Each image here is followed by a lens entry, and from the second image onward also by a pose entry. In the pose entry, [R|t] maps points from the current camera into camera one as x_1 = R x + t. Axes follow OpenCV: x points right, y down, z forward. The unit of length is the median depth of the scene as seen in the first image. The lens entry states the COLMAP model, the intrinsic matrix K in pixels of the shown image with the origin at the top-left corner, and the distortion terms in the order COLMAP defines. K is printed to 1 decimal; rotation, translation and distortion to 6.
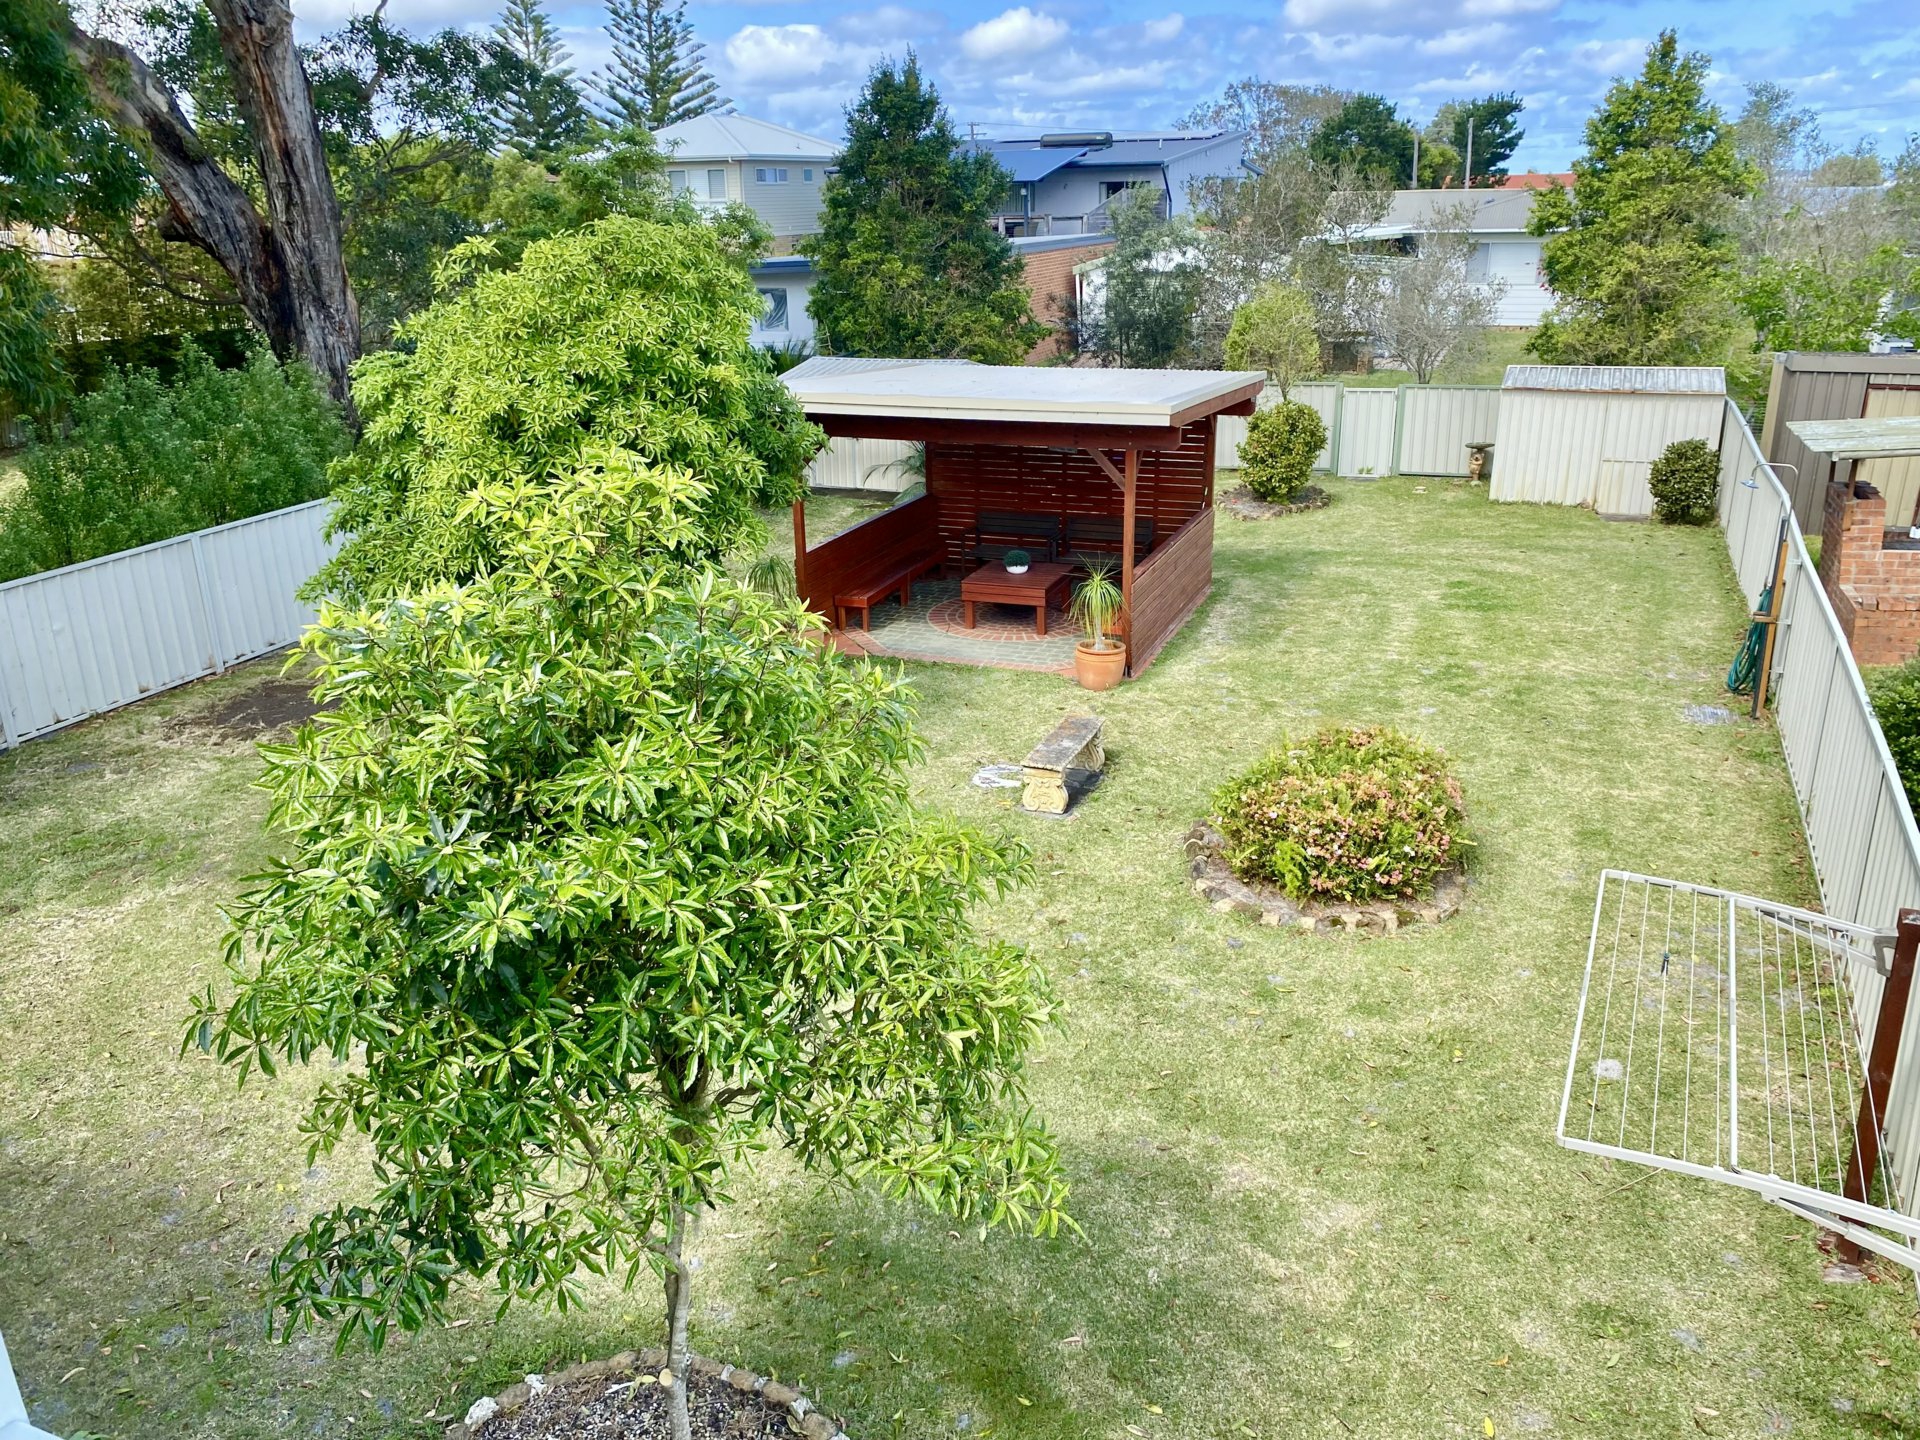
lens RADIAL K [[1462.8, 0, 961.7], [0, 1462.8, 701.3], [0, 0, 1]] dist [0.014040, -0.015224]
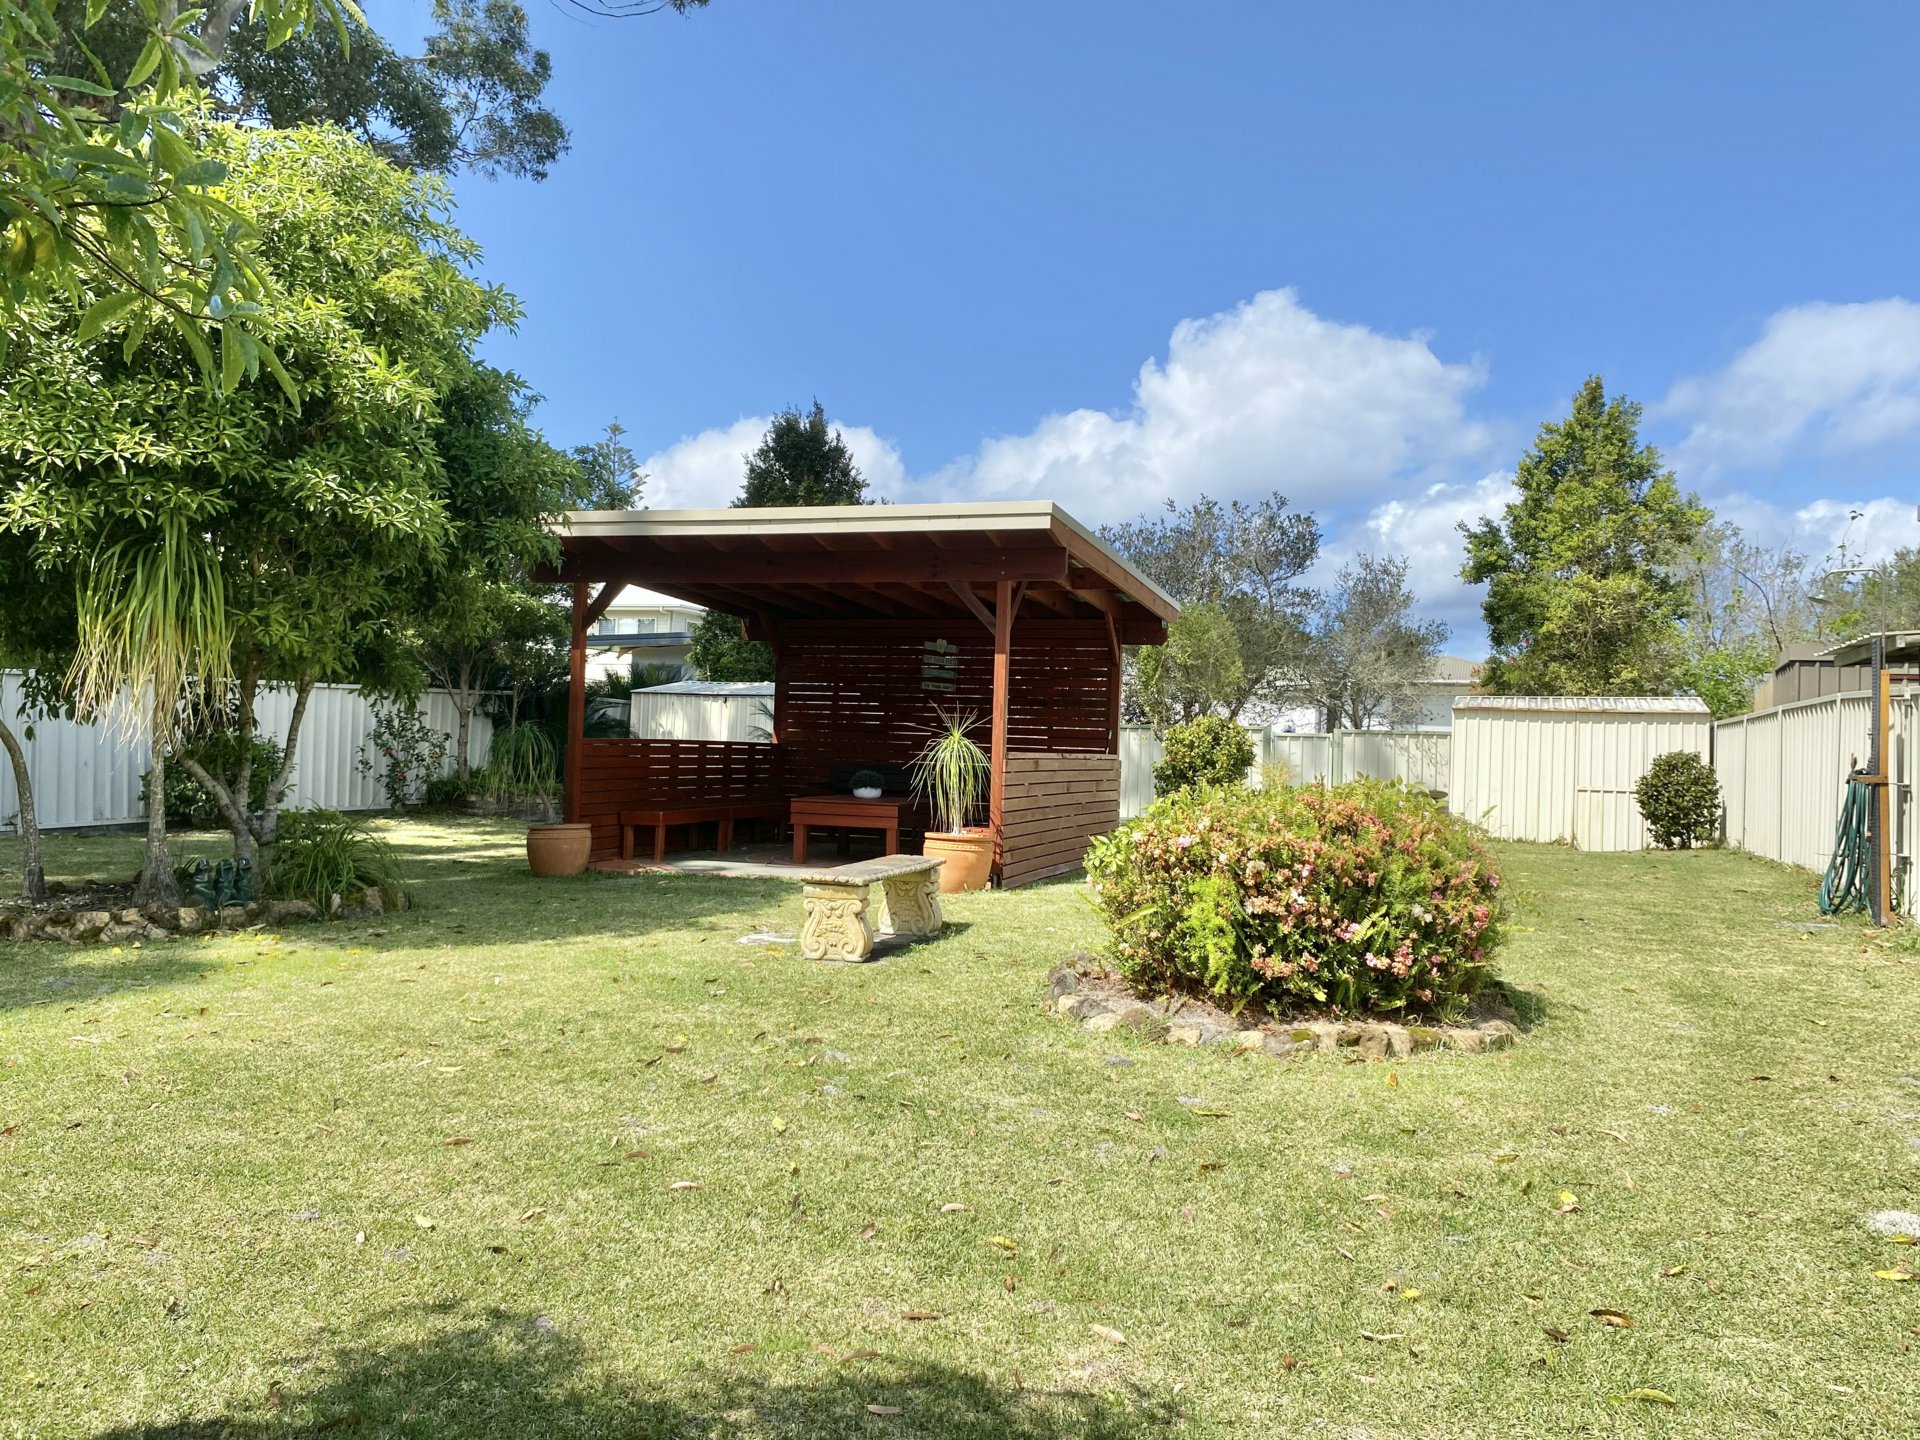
lens RADIAL K [[1462.8, 0, 963.6], [0, 1462.8, 740.0], [0, 0, 1]] dist [0.014040, -0.015224]
pose [[0.998549, 0.040702, 0.035259, 0.103460], [-0.026974, 0.944754, -0.326670, 0.228131], [-0.046607, 0.325245, 0.944481, 0.443729]]
